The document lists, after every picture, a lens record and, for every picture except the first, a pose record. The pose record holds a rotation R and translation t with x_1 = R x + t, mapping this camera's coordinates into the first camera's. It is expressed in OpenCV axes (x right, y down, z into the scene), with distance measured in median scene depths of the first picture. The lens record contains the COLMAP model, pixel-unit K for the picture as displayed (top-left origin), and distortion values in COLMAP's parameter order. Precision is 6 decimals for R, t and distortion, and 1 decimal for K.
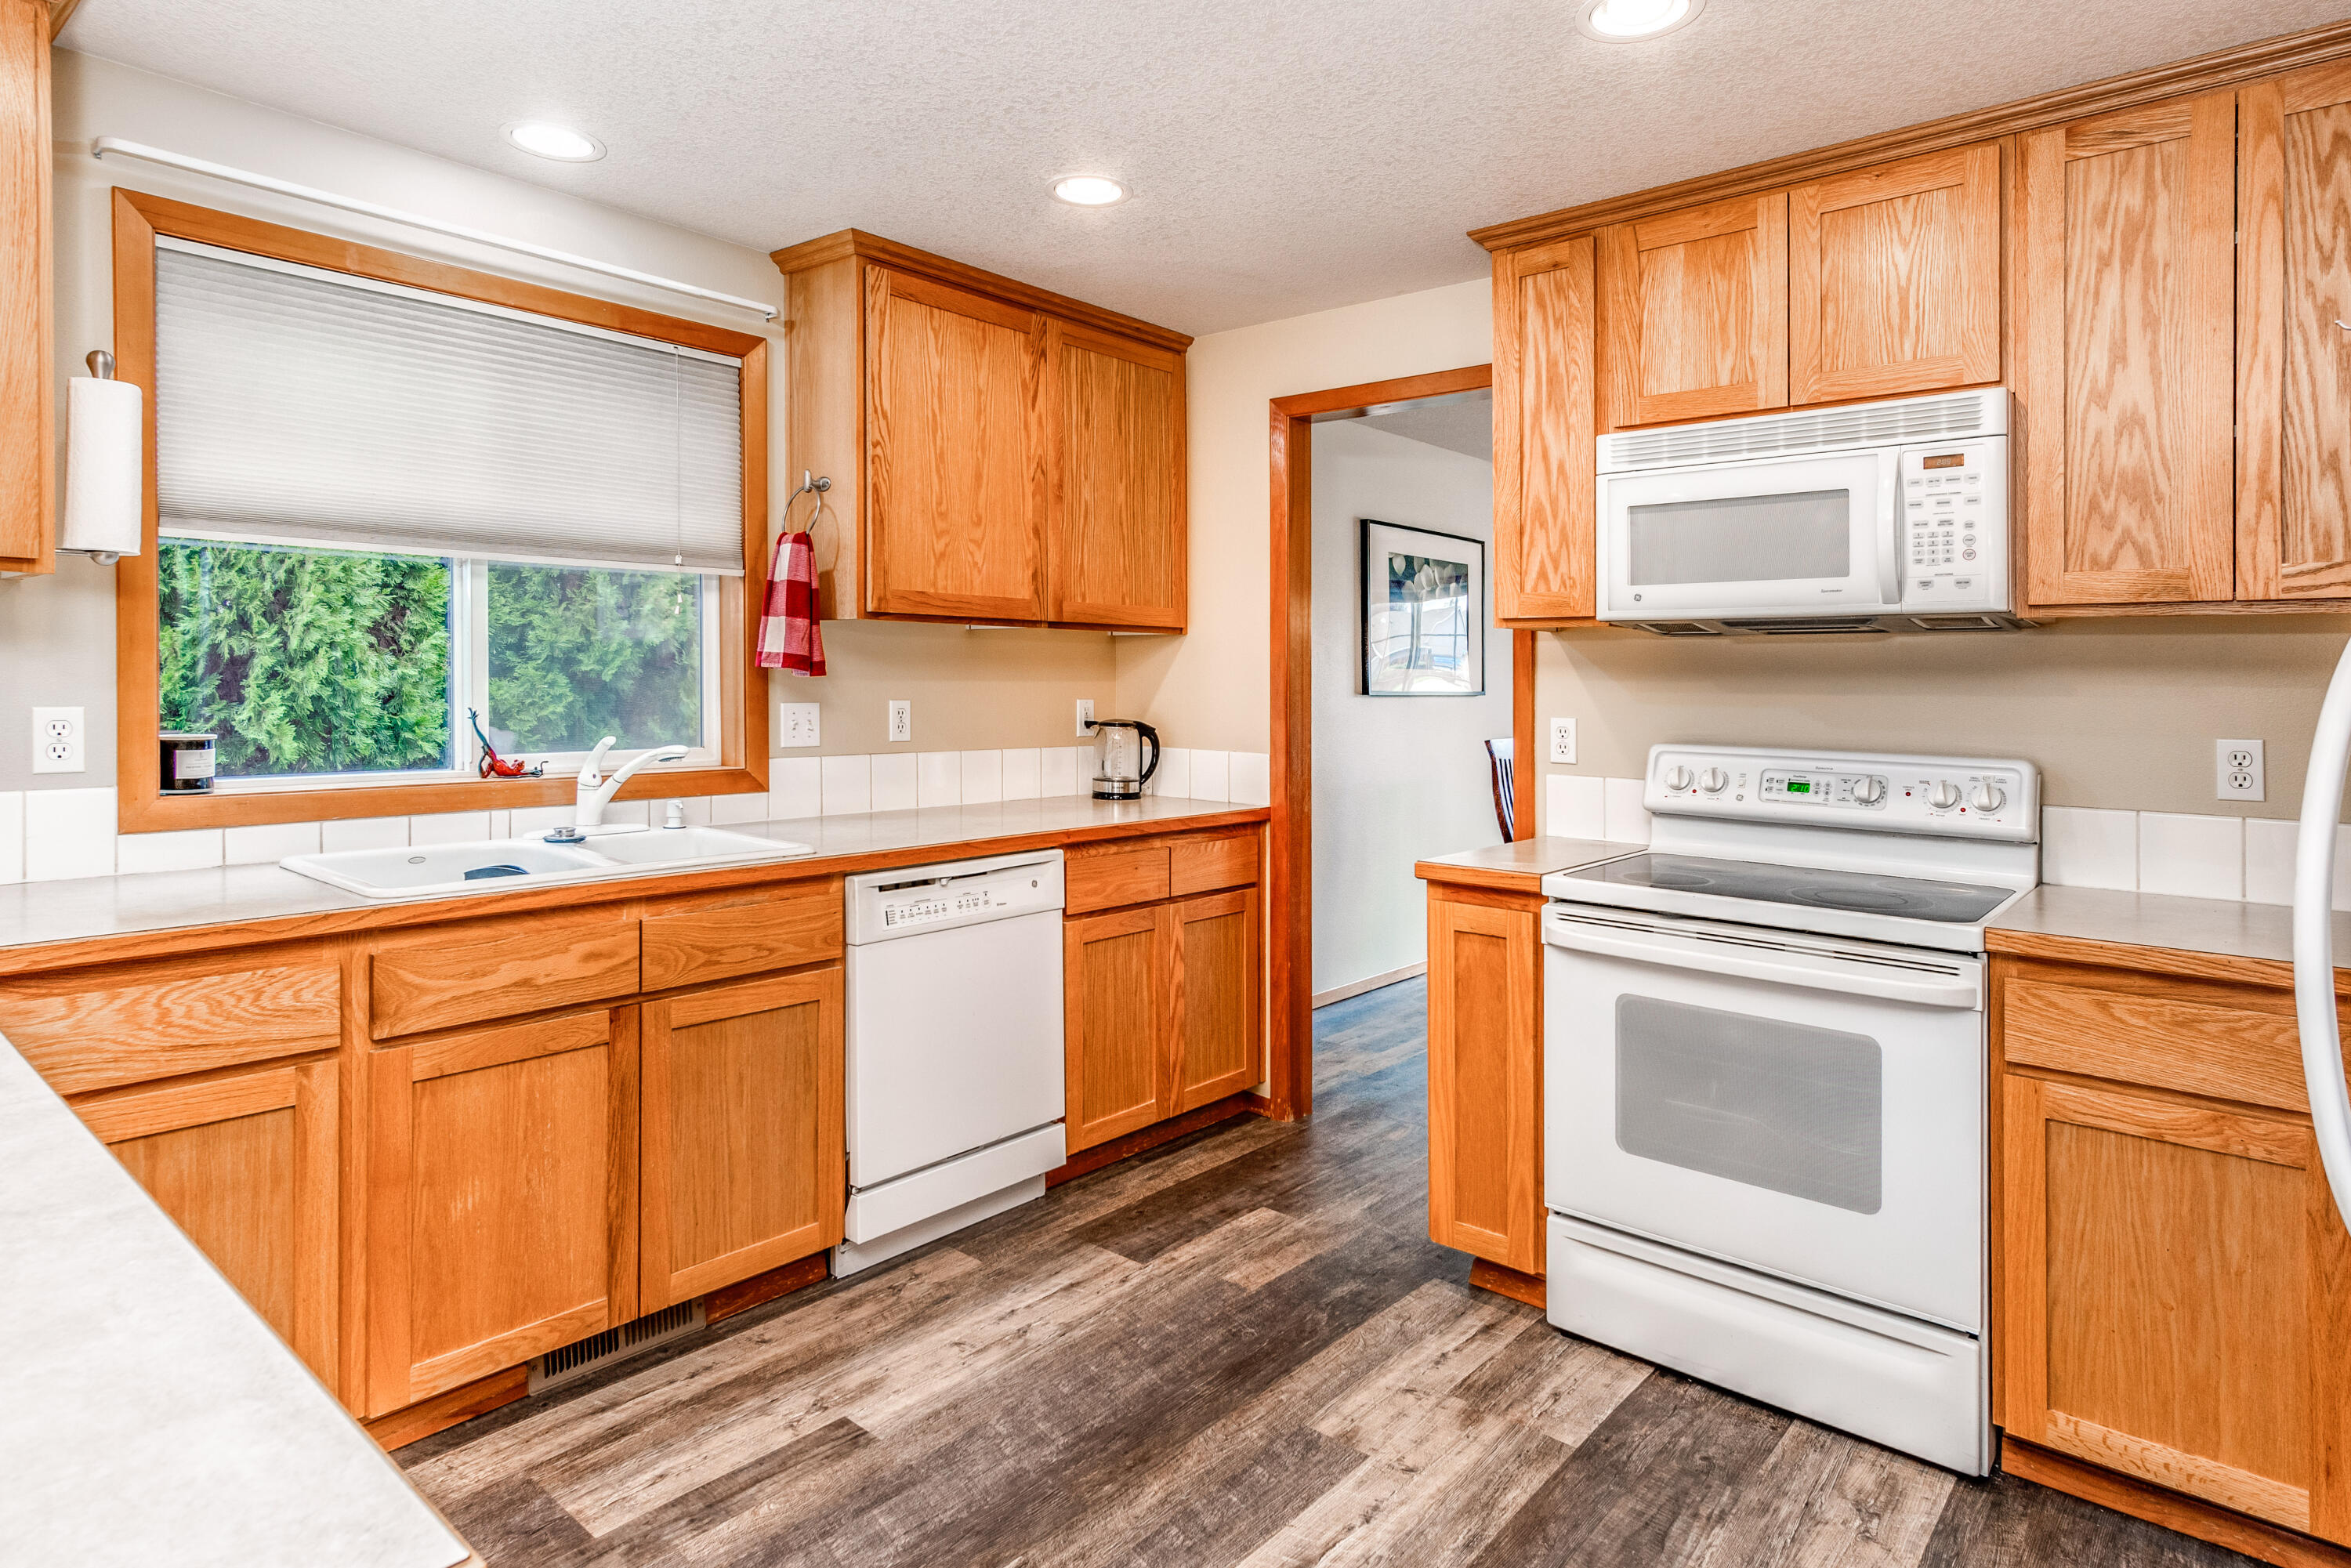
lens RADIAL K [[1271.8, 0, 1178.9], [0, 1271.8, 673.9], [0, 0, 1]] dist [0.002215, 0.000790]
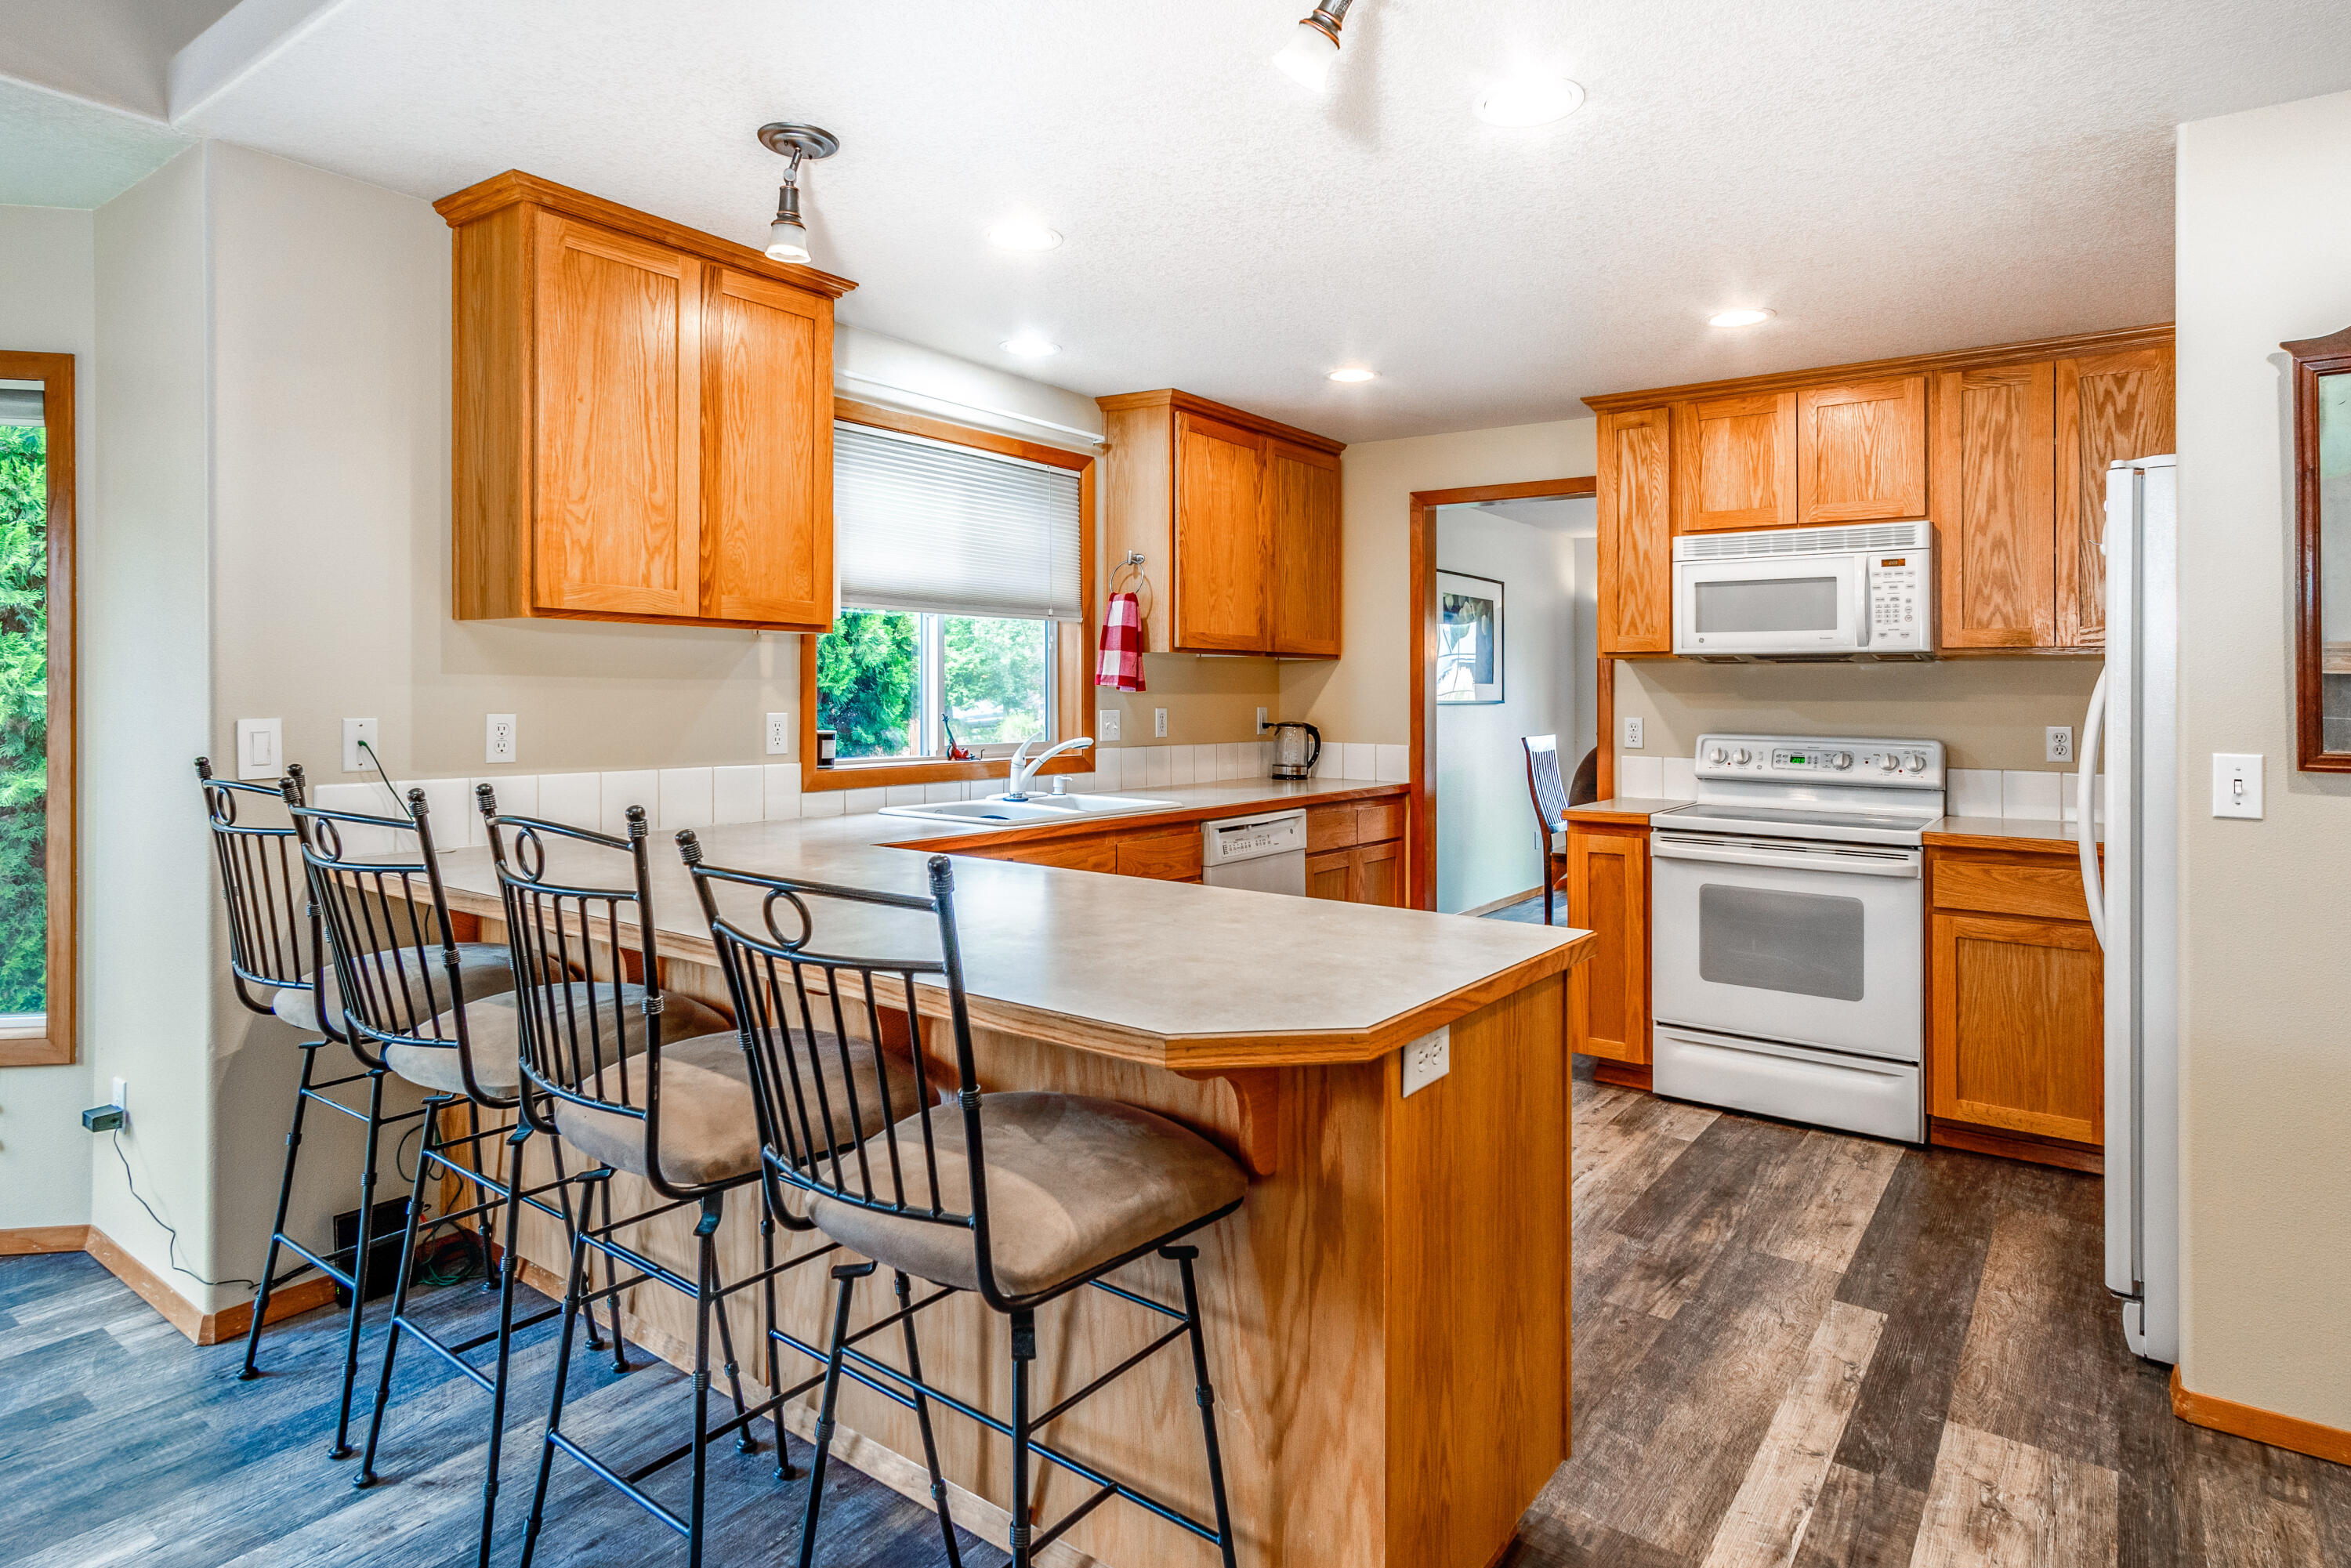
lens RADIAL K [[1303.6, 0, 1138.9], [0, 1303.6, 684.9], [0, 0, 1]] dist [-0.000717, 0.000151]
pose [[0.997560, -0.003181, 0.069745, -0.478883], [0.003160, 0.999995, 0.000410, -0.007671], [-0.069746, -0.000188, 0.997565, -0.604776]]
